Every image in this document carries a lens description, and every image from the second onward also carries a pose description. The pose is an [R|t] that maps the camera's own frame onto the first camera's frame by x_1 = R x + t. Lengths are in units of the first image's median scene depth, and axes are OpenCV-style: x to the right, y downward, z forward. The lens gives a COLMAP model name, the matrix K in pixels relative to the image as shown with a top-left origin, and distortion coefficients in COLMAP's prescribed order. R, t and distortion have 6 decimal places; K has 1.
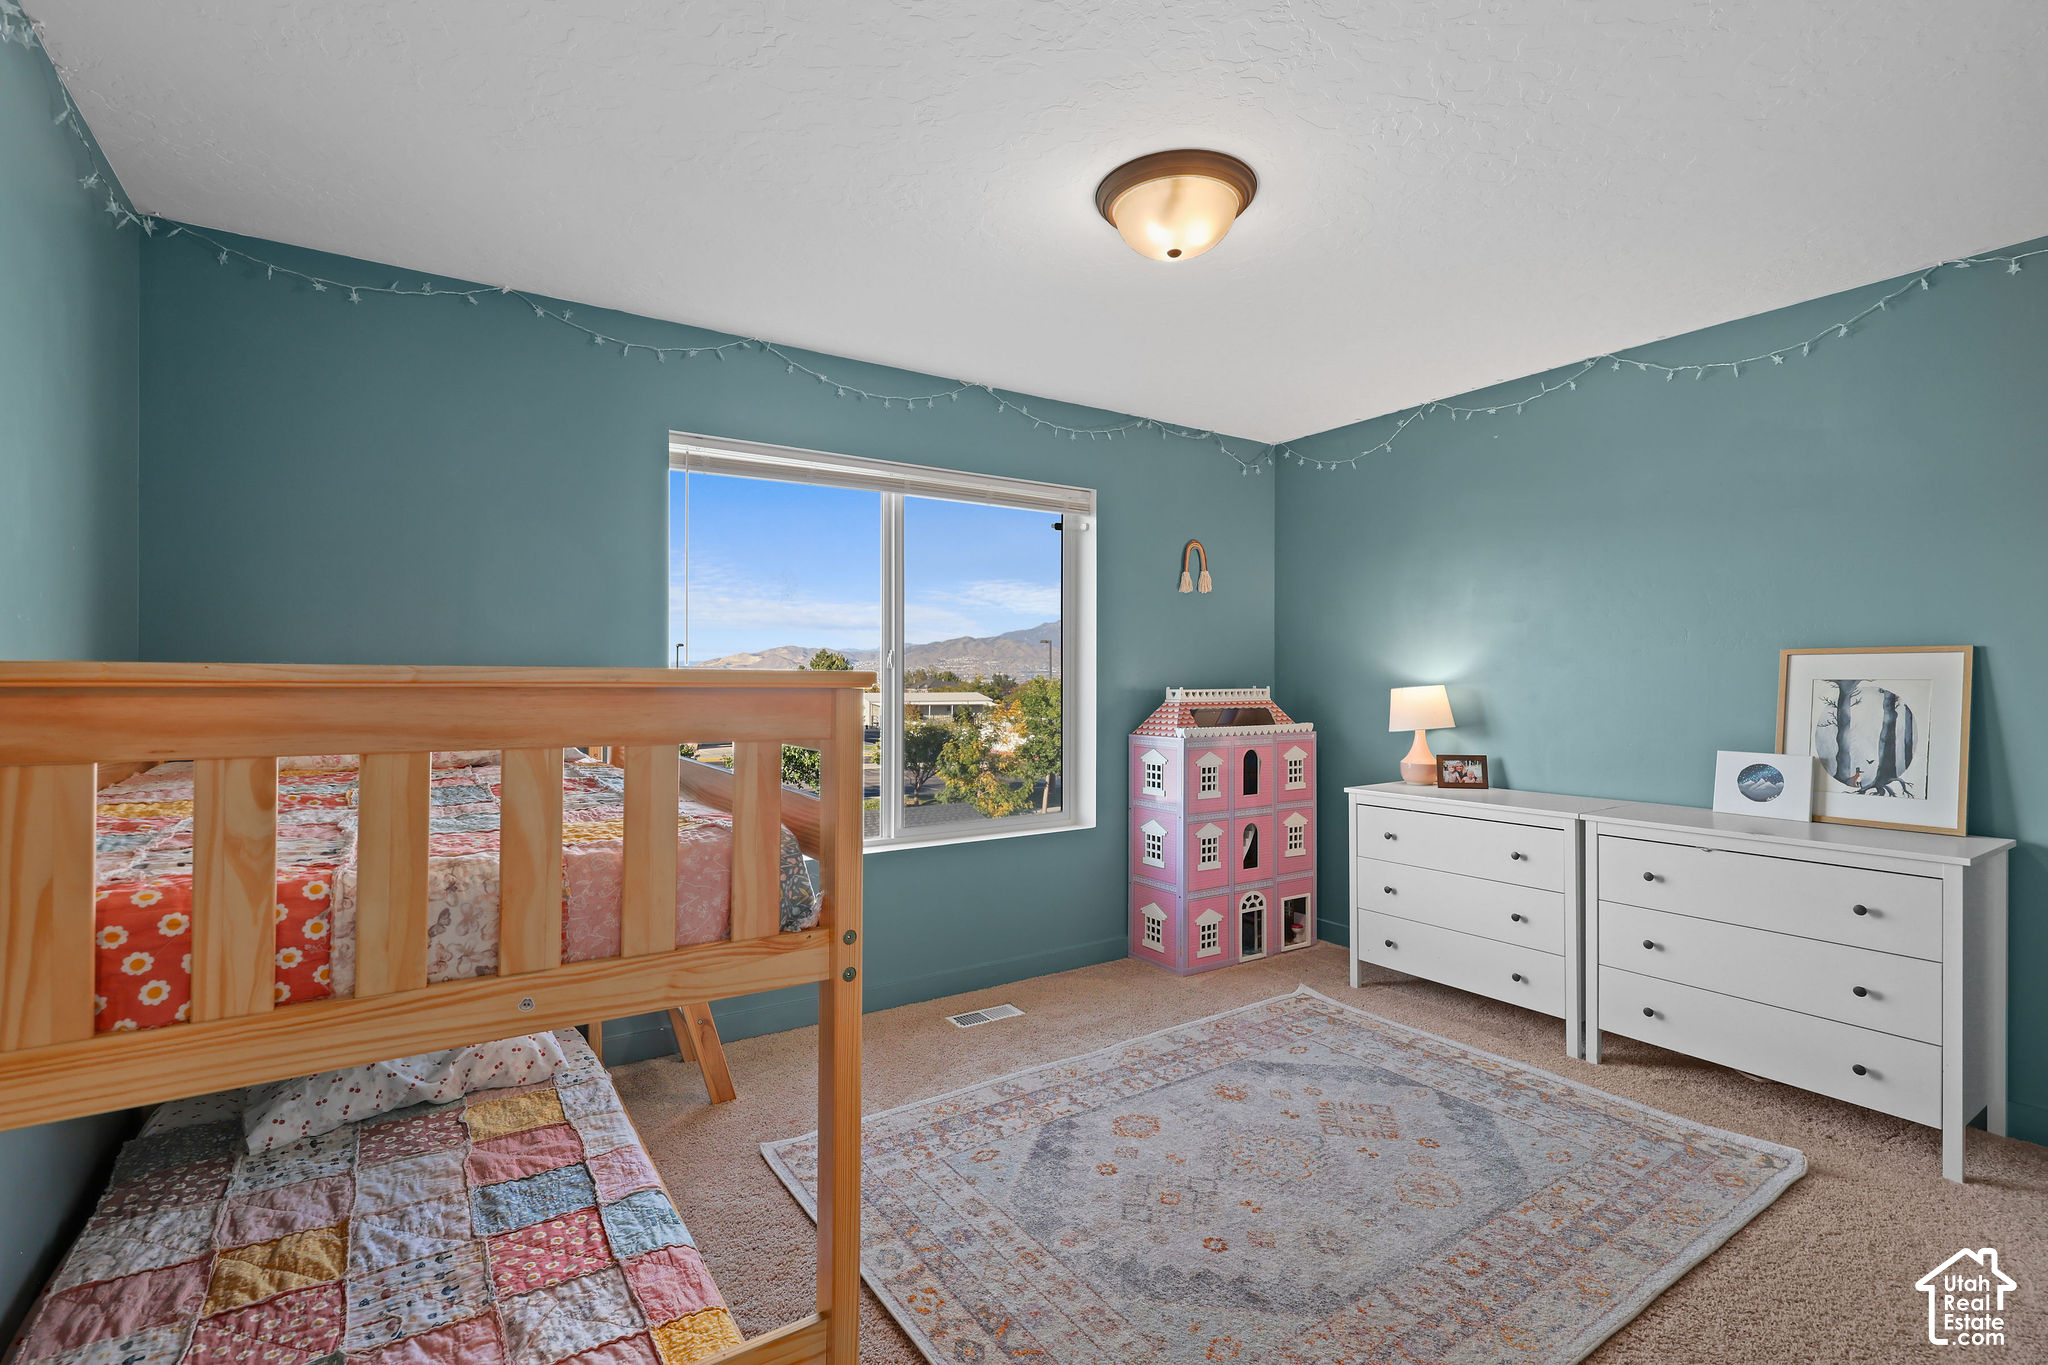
lens RADIAL K [[945.8, 0, 1022.7], [0, 945.8, 678.7], [0, 0, 1]] dist [0.005454, -0.001510]
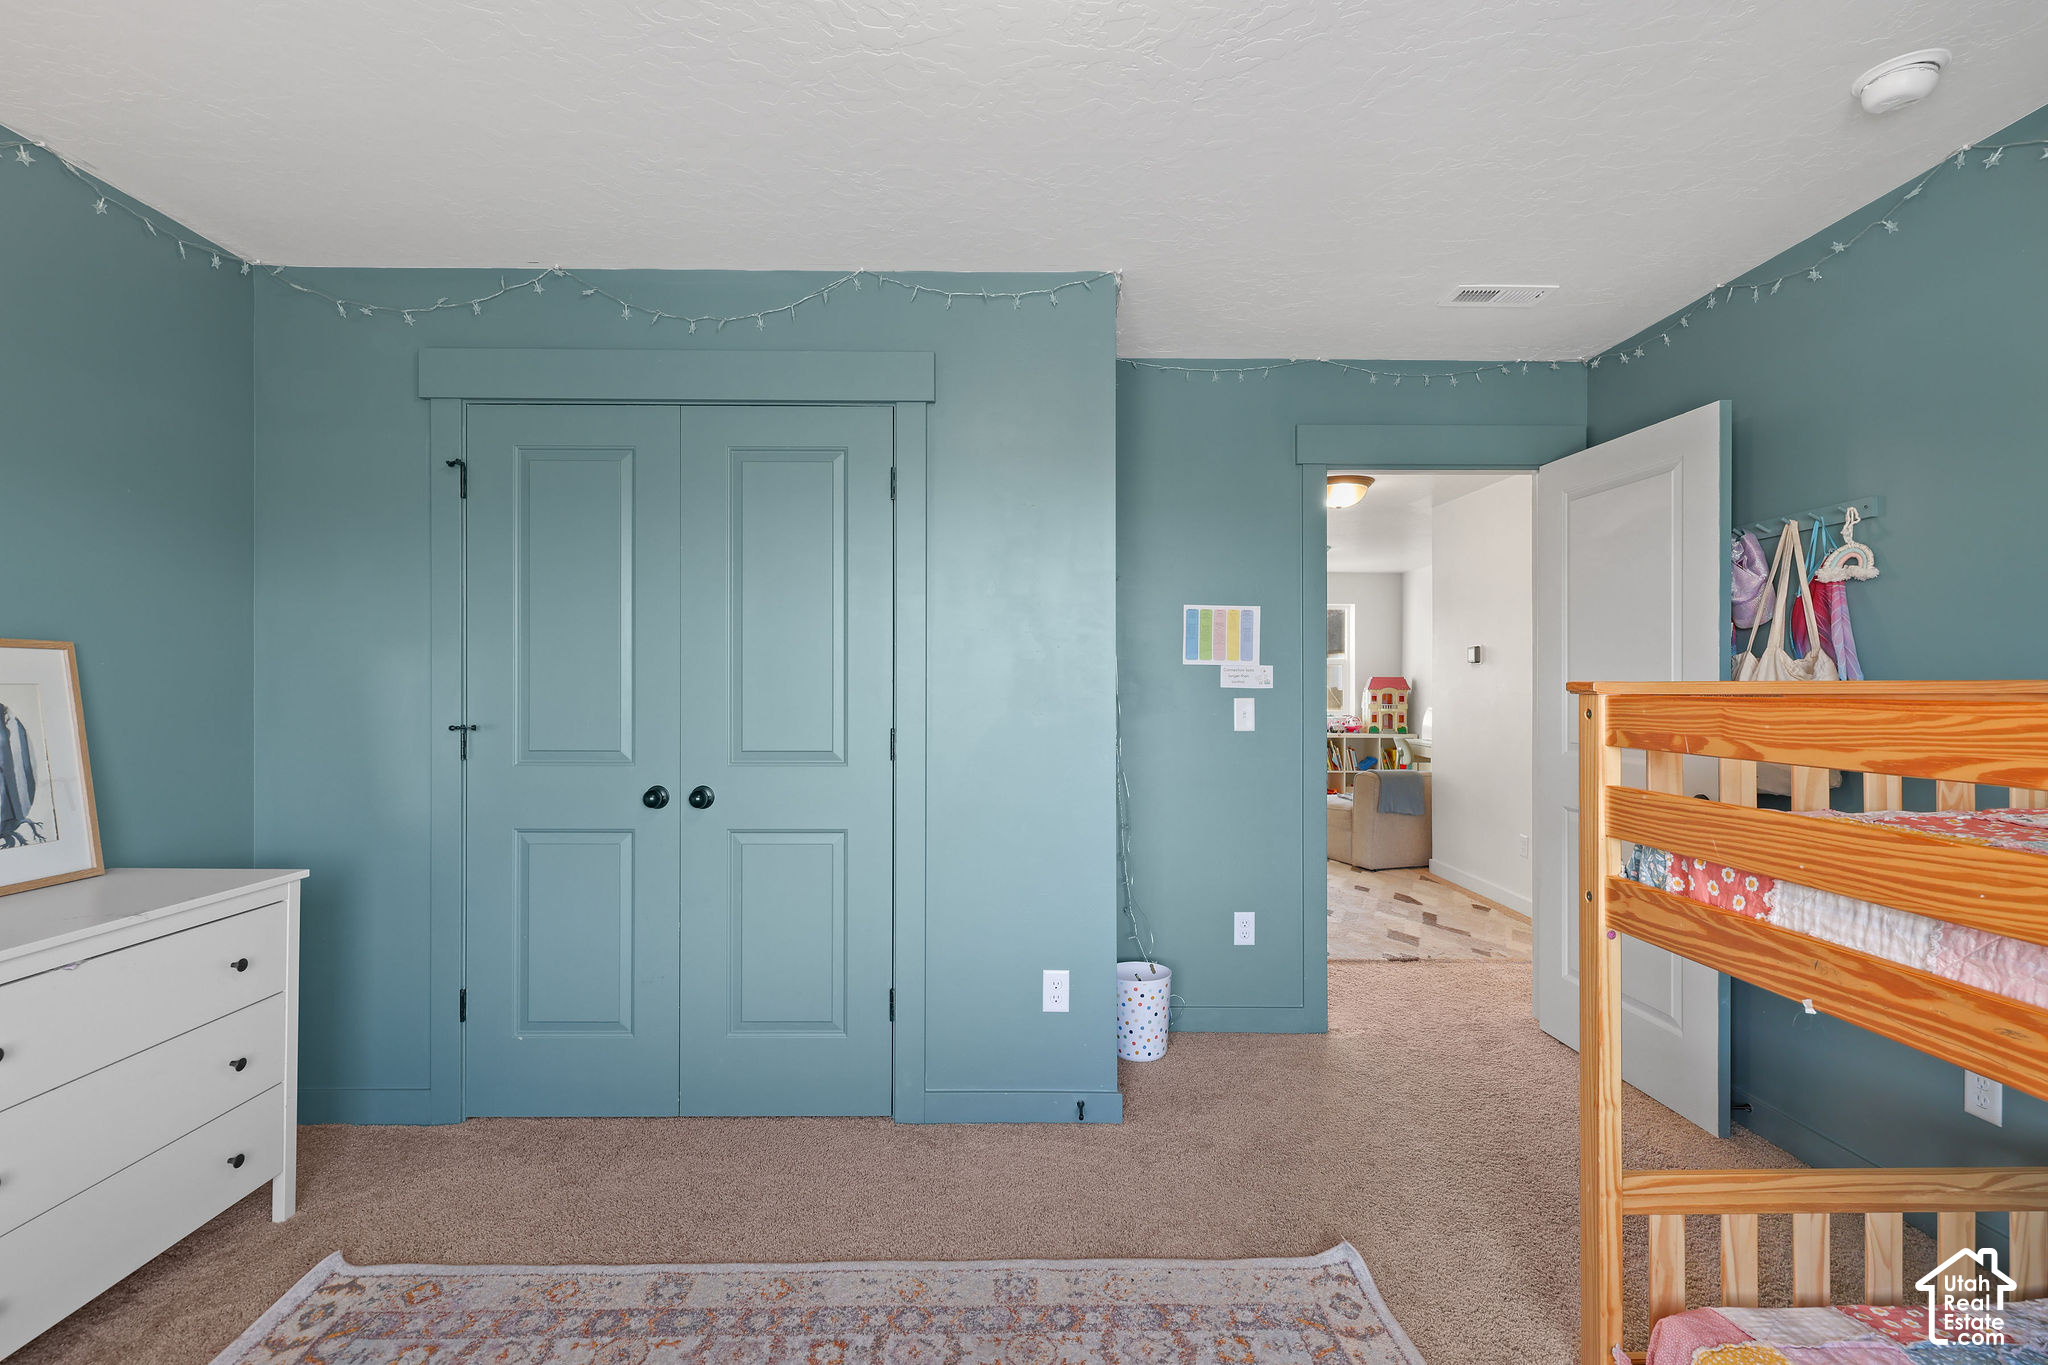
lens RADIAL K [[945.8, 0, 1012.5], [0, 945.8, 683.0], [0, 0, 1]] dist [0.005454, -0.001510]
pose [[-0.833035, 0.000690, 0.553220, -0.115091], [-0.002964, 0.999979, -0.005709, 0.002097], [-0.553213, -0.006396, -0.833015, 1.197637]]
